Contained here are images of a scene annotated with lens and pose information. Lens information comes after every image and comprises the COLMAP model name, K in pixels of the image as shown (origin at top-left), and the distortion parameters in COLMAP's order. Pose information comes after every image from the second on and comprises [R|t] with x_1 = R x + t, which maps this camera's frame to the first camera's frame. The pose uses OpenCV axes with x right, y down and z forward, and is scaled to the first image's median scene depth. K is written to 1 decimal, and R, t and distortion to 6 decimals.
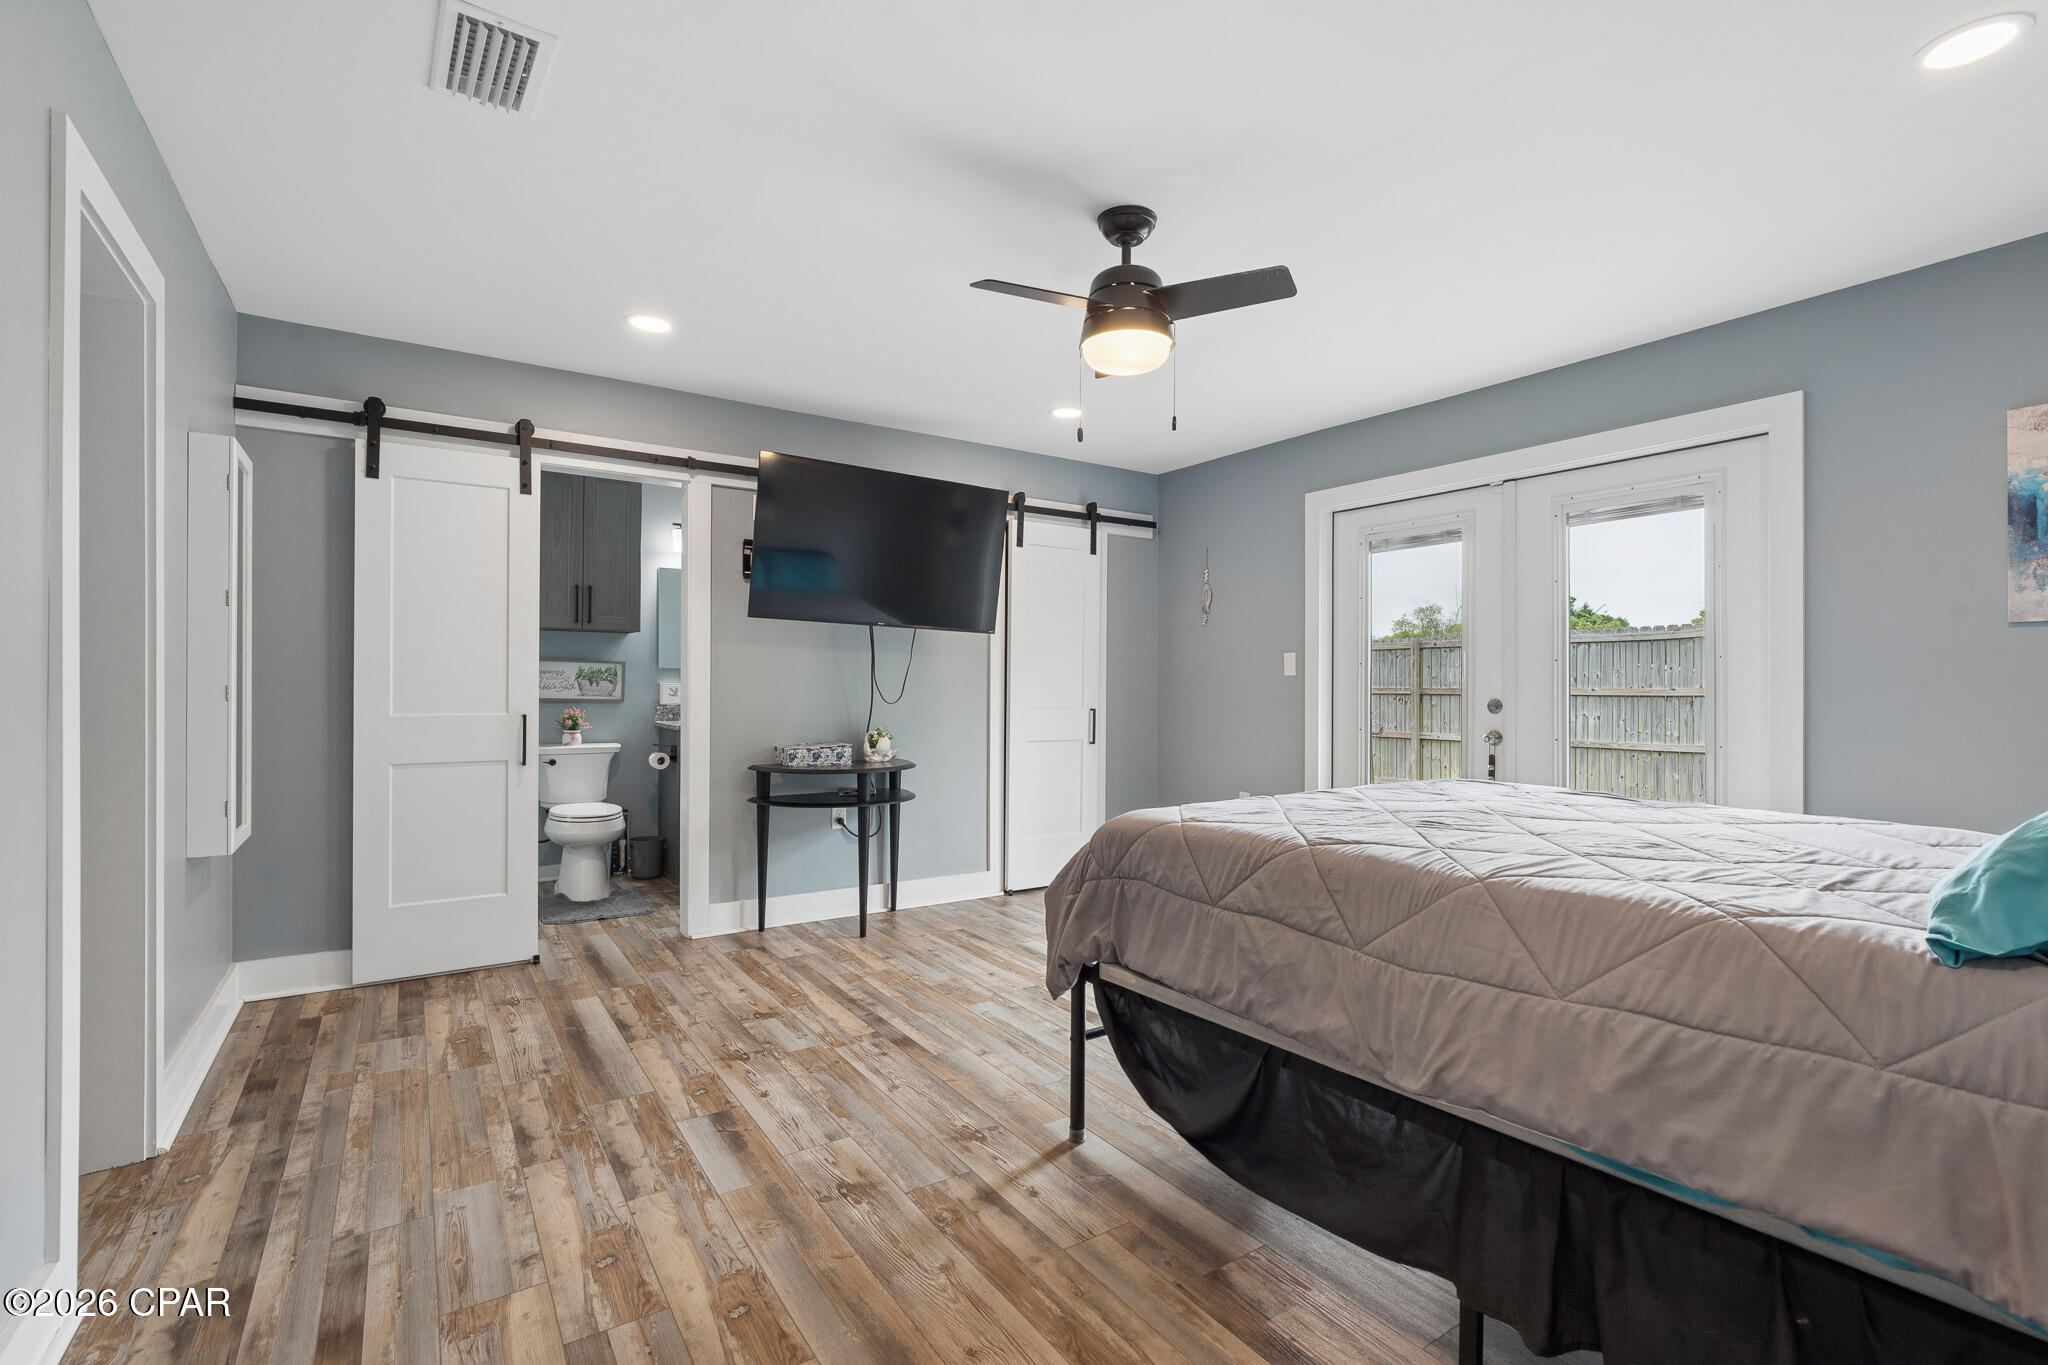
lens RADIAL K [[919.8, 0, 1026.2], [0, 919.8, 684.2], [0, 0, 1]] dist [-0.005430, 0.002667]
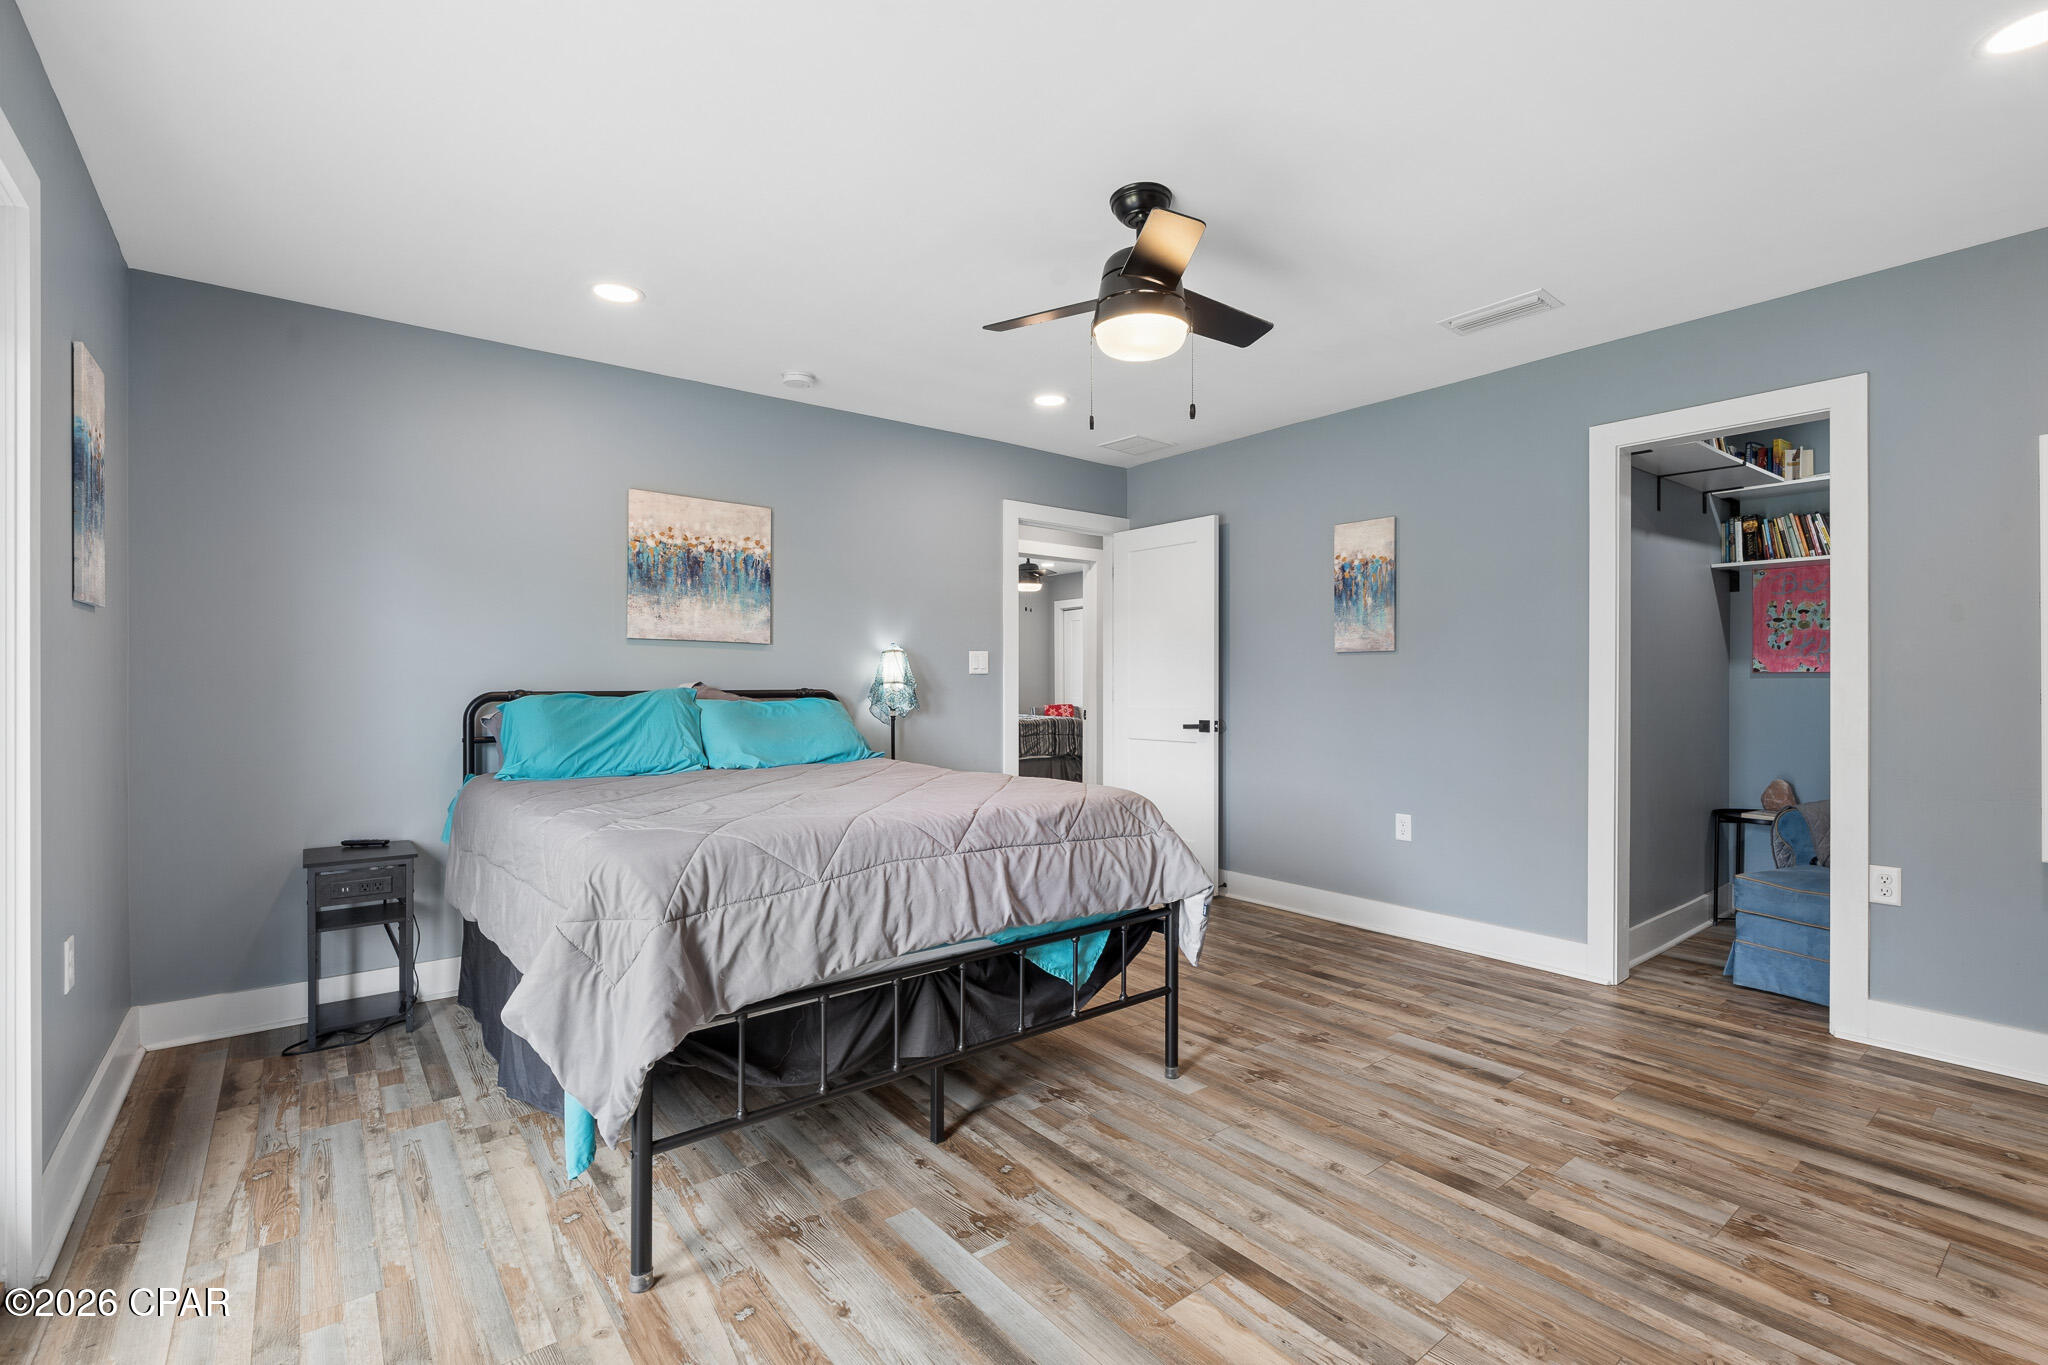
lens RADIAL K [[919.8, 0, 1028.5], [0, 919.8, 681.0], [0, 0, 1]] dist [-0.005430, 0.002667]
pose [[-0.996817, -0.007437, -0.079375, 0.305067], [-0.007259, 0.999970, -0.002524, 0.002748], [0.079392, -0.001940, -0.996842, 1.974205]]
